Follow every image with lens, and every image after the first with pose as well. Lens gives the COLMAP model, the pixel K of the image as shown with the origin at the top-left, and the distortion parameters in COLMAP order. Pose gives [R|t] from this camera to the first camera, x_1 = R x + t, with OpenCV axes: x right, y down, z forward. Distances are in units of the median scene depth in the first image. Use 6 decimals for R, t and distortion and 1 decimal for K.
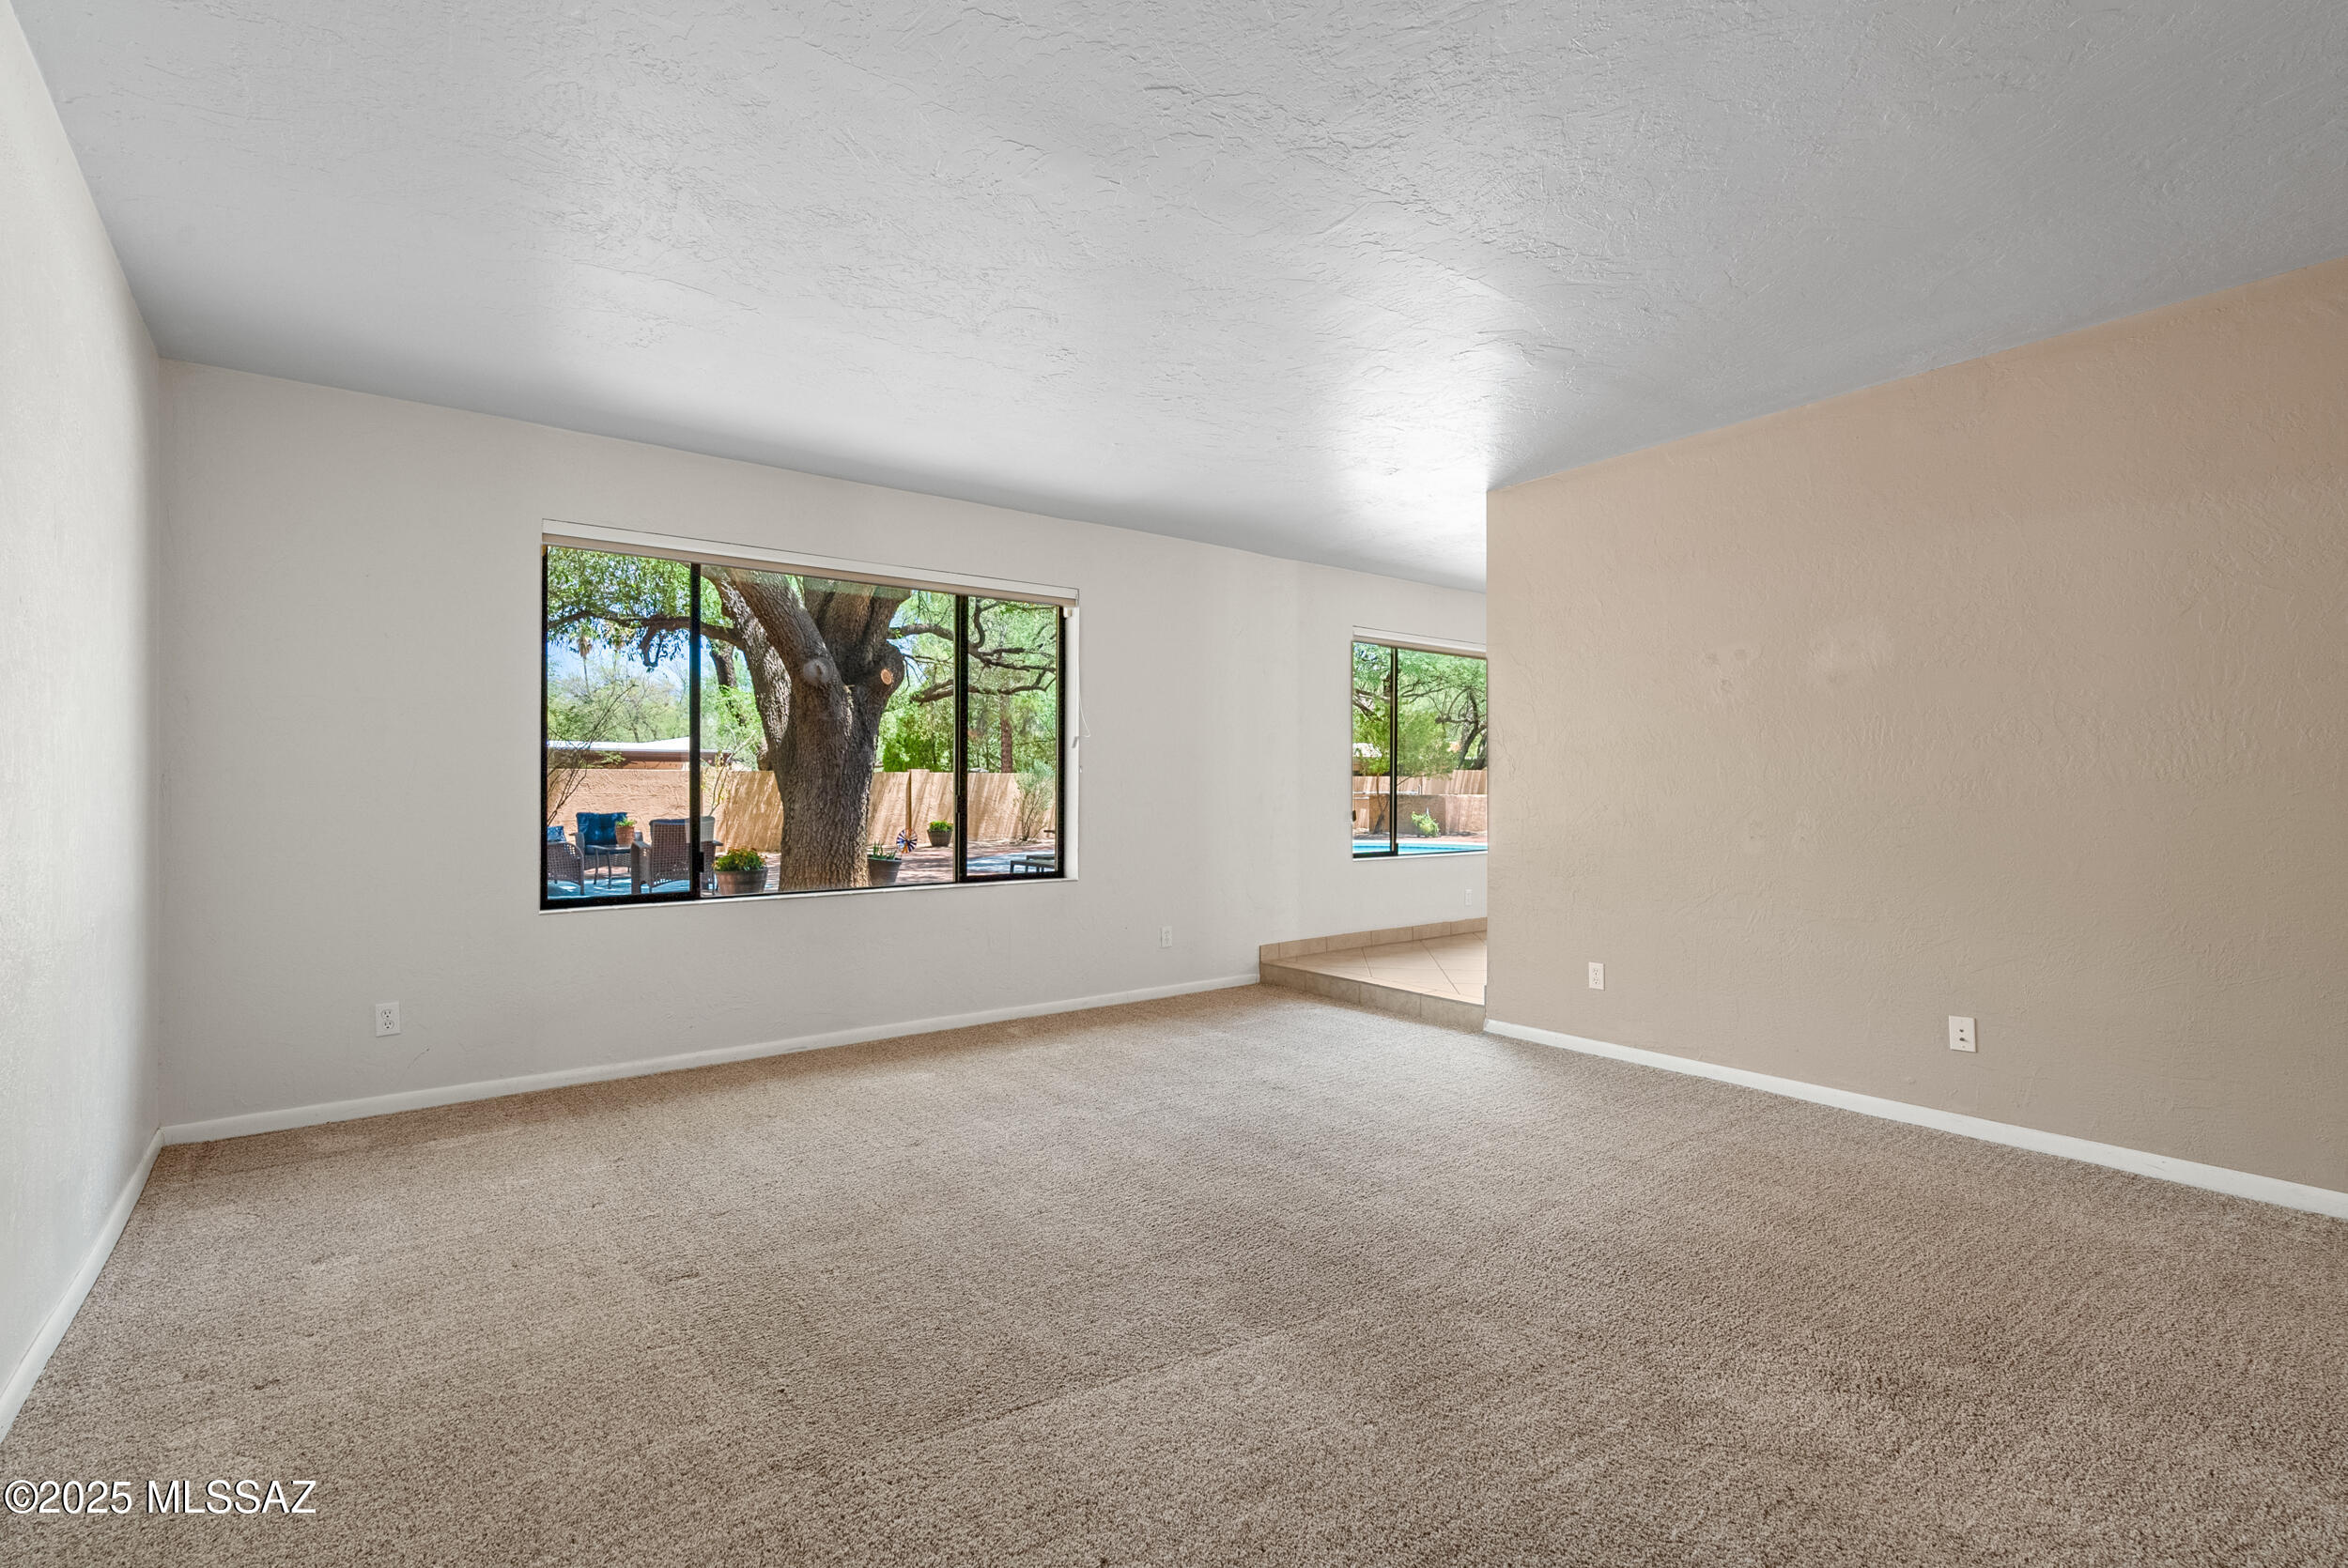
lens RADIAL K [[1059.8, 0, 1174.0], [0, 1059.8, 784.0], [0, 0, 1]] dist [0.000261, 0.000372]
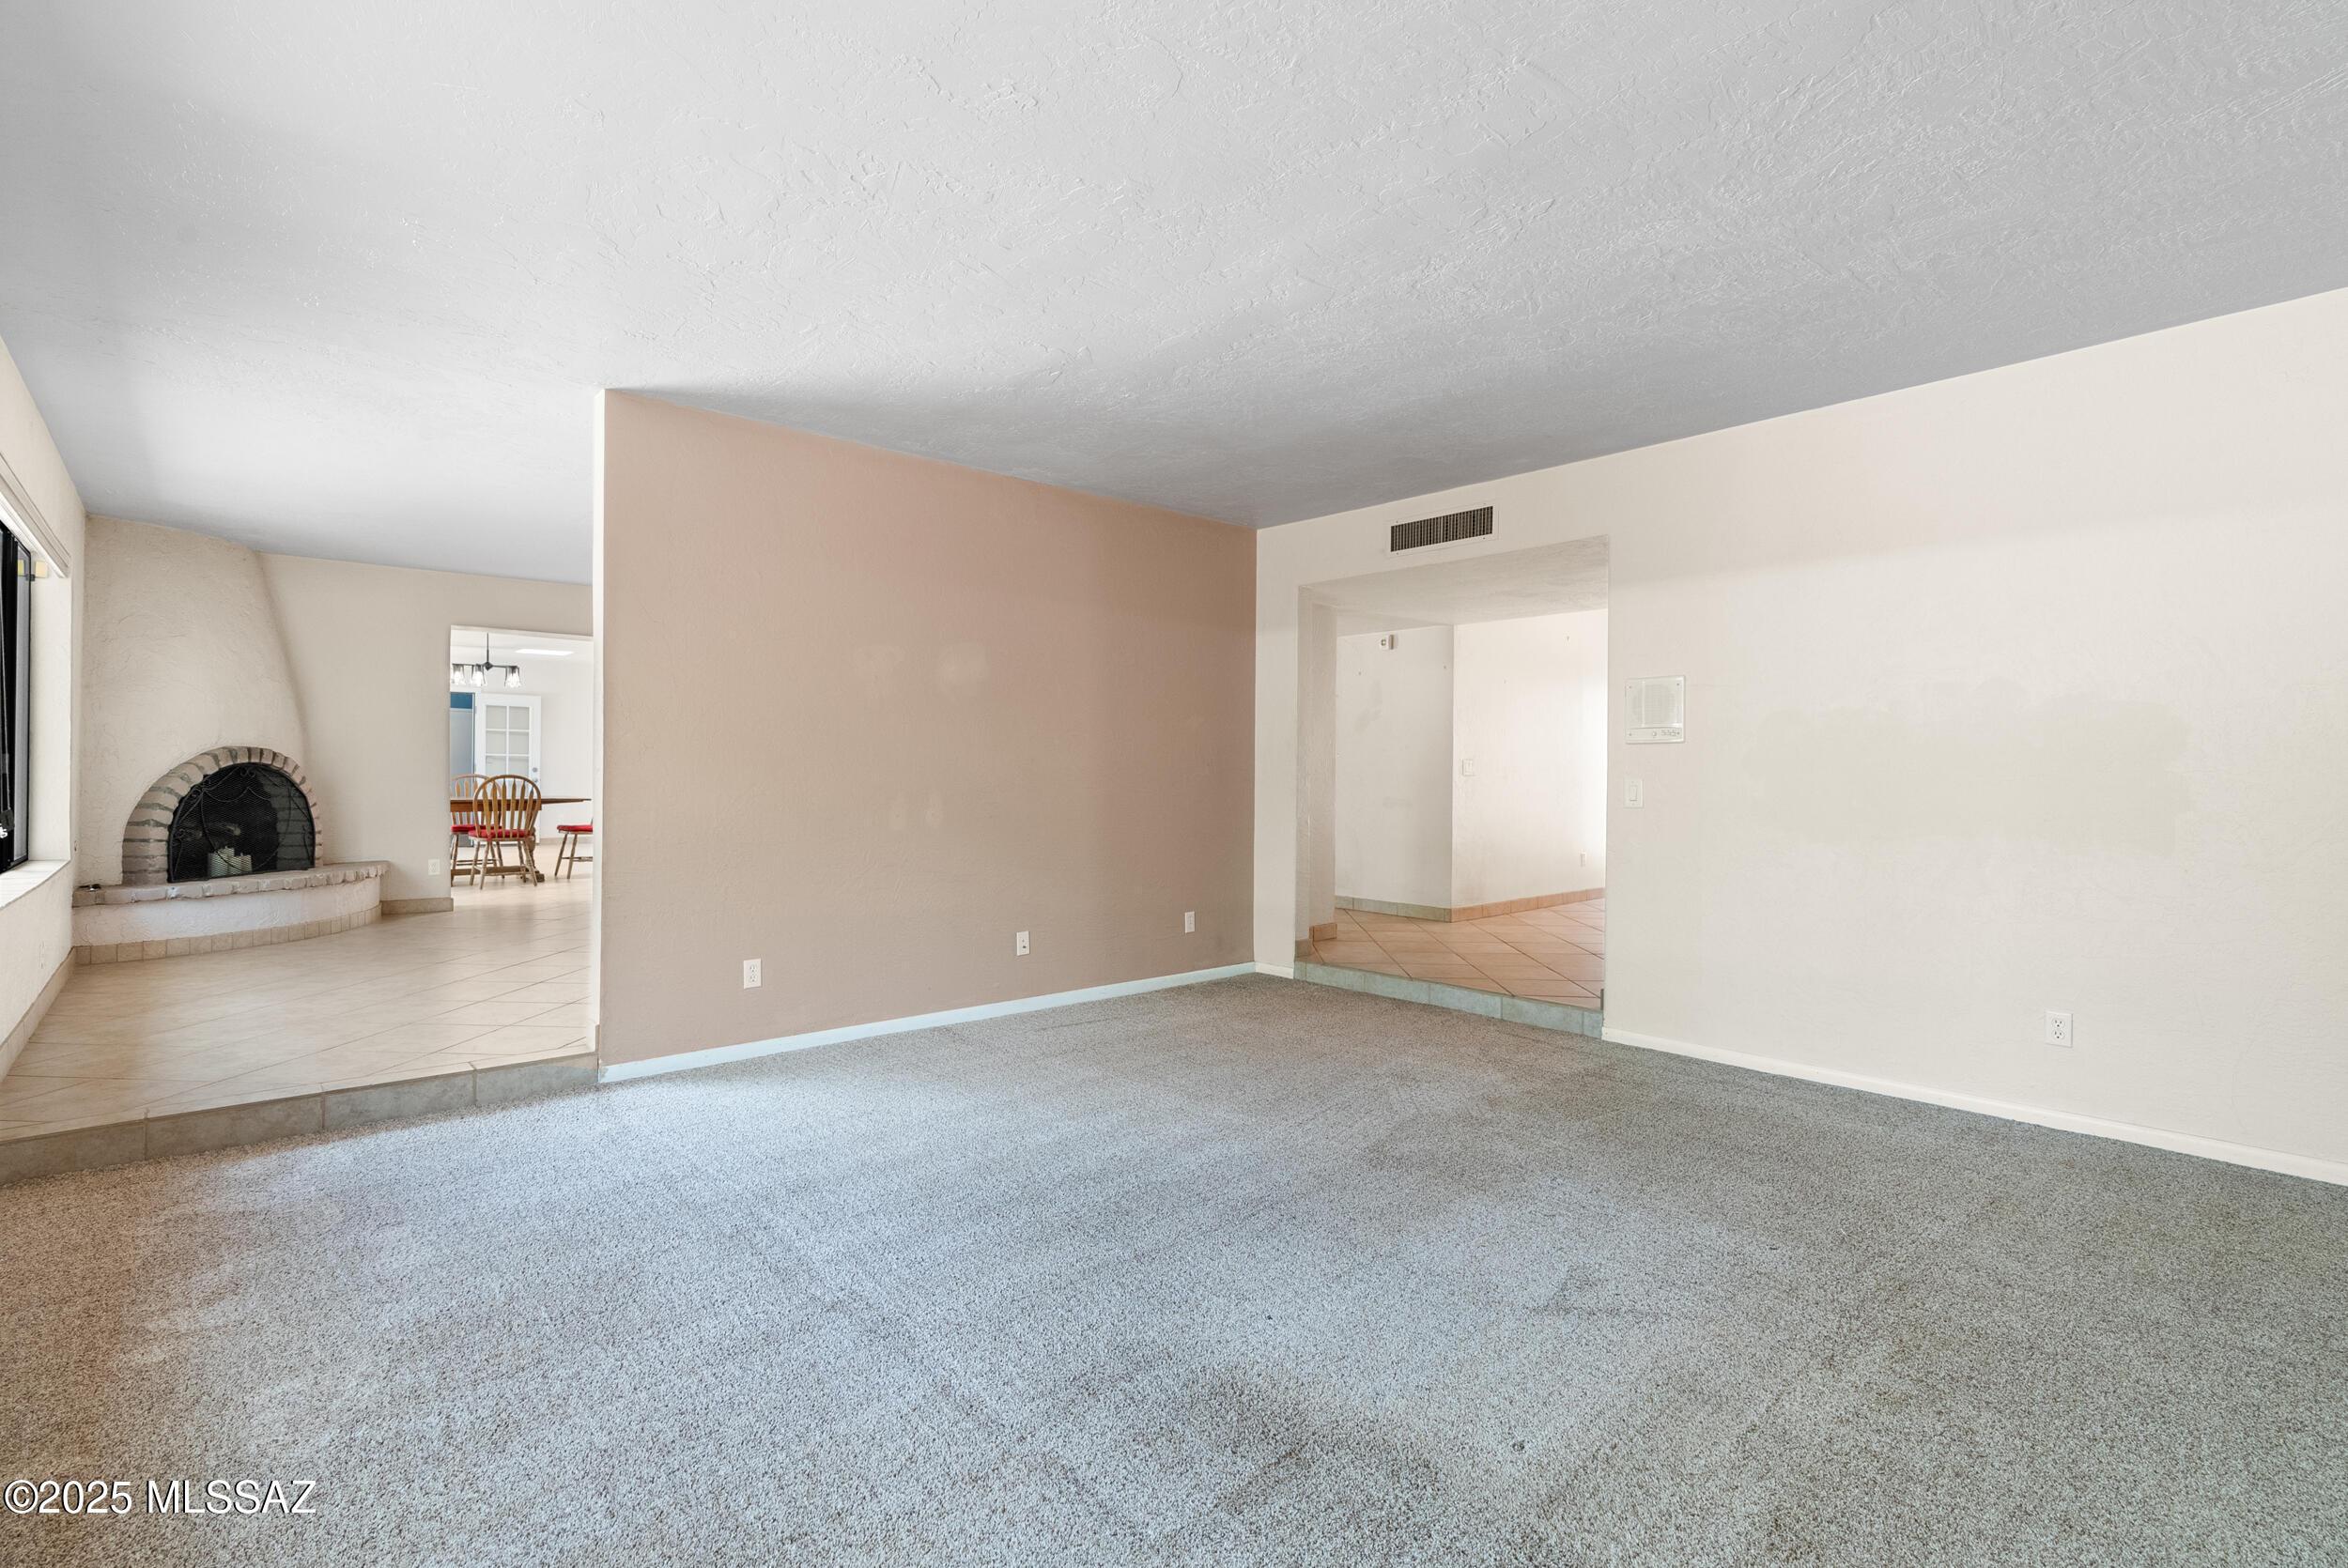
lens RADIAL K [[1059.8, 0, 1174.0], [0, 1059.8, 784.0], [0, 0, 1]] dist [0.000261, 0.000372]
pose [[-0.081143, -0.009610, 0.996656, -0.629915], [-0.014993, 0.999852, 0.008420, 0.000960], [-0.996590, -0.014260, -0.081275, 0.794310]]
